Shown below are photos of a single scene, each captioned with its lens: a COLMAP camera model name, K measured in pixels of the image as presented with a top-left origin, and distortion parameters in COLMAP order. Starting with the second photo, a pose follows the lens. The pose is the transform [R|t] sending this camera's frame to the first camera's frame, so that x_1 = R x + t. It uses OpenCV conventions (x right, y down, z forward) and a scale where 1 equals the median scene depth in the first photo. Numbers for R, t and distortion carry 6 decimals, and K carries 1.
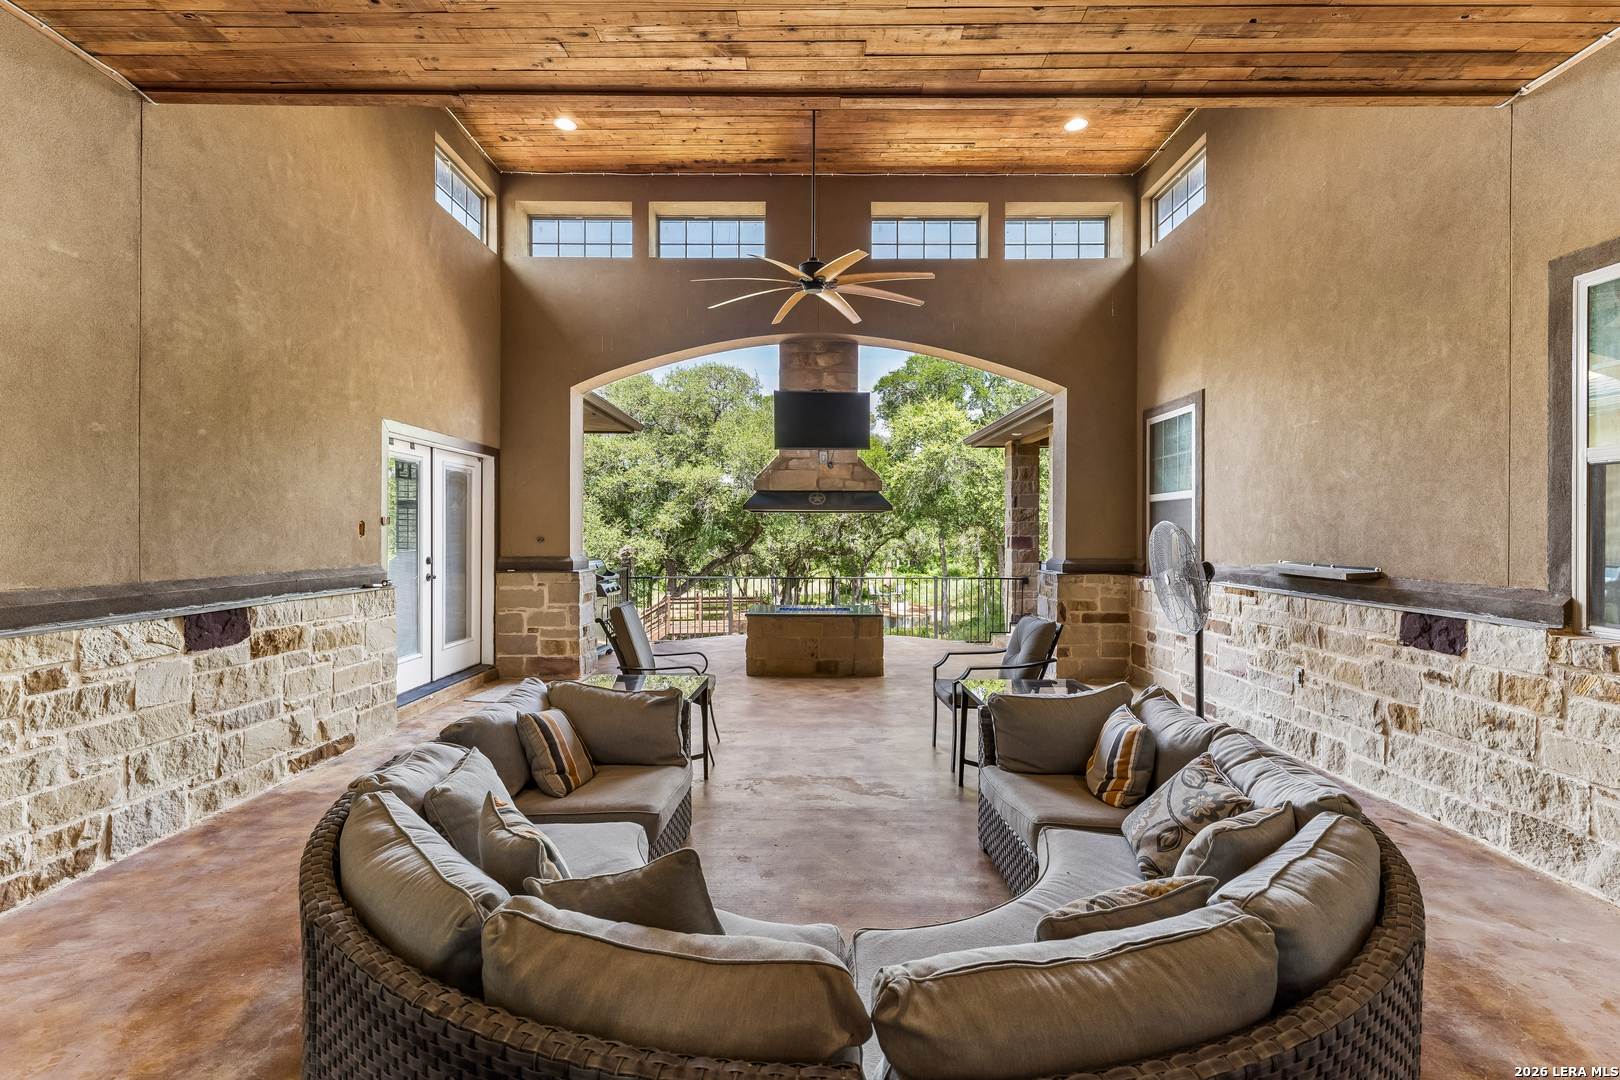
lens RADIAL K [[743.2, 0, 806.3], [0, 743.2, 536.2], [0, 0, 1]] dist [0.021158, 0.000144]
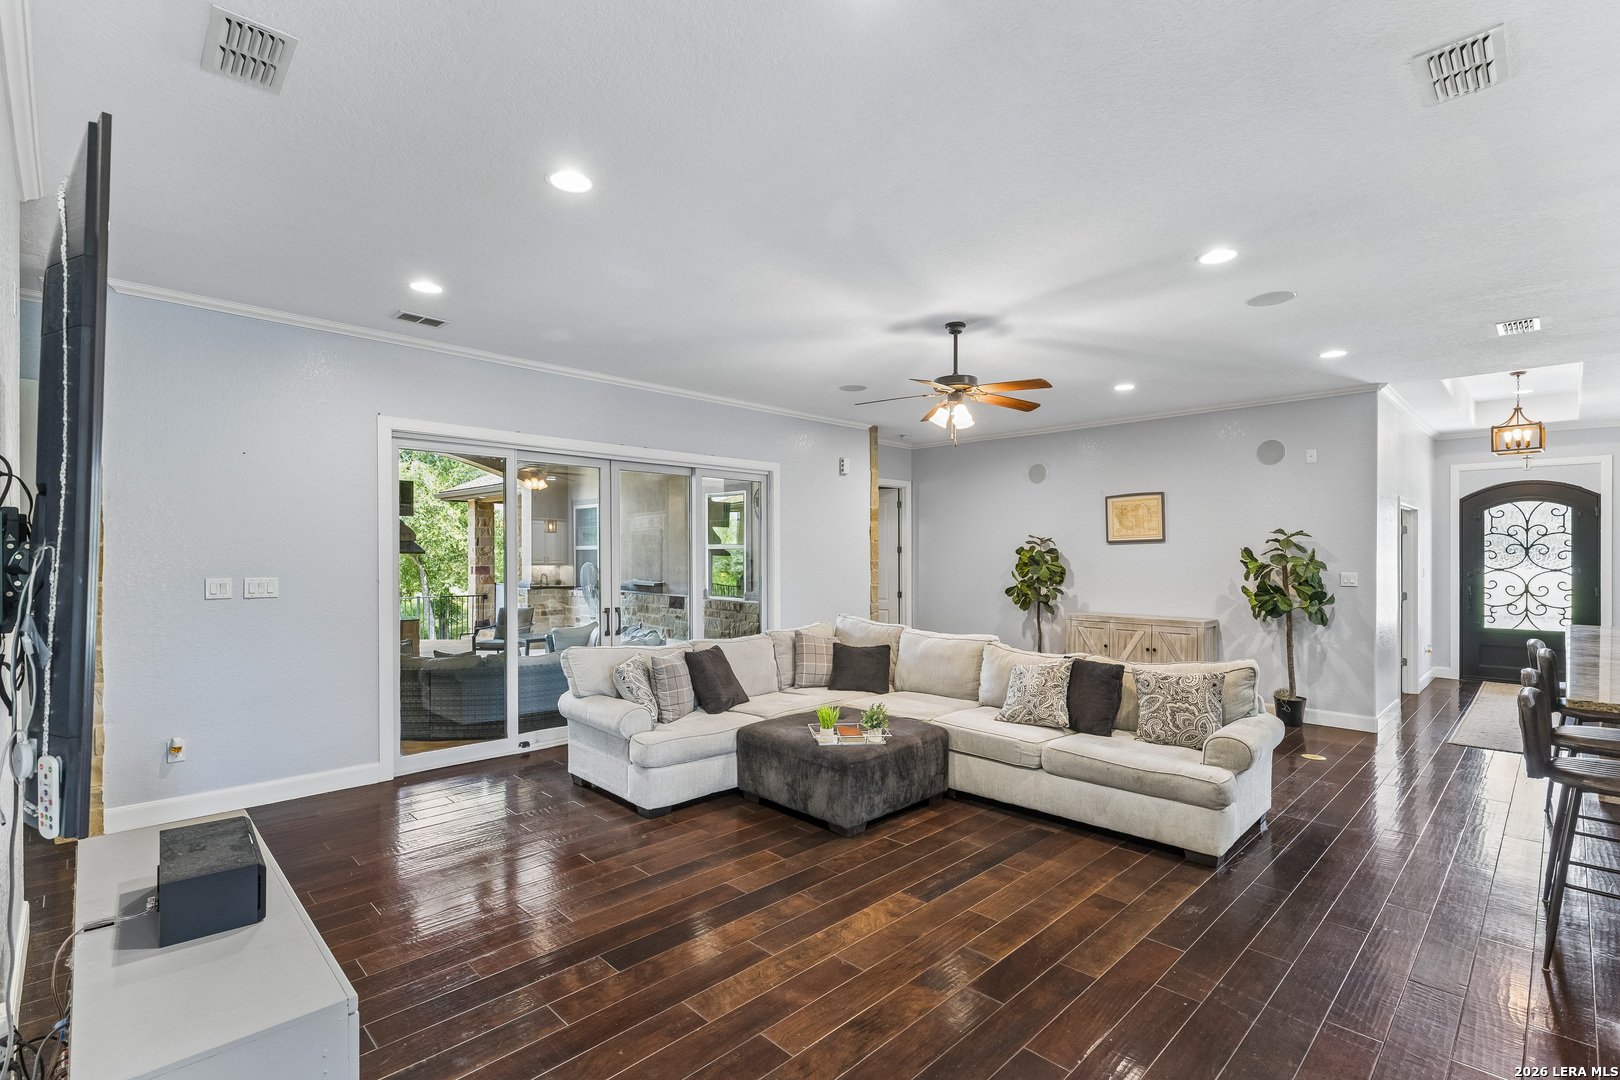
lens RADIAL K [[743.2, 0, 806.3], [0, 743.2, 545.3], [0, 0, 1]] dist [0.021158, 0.000144]
pose [[0.708548, 0.005152, 0.705644, -0.696252], [0.005161, 0.999909, -0.012483, -0.046203], [-0.705644, 0.012487, 0.708457, -1.141884]]
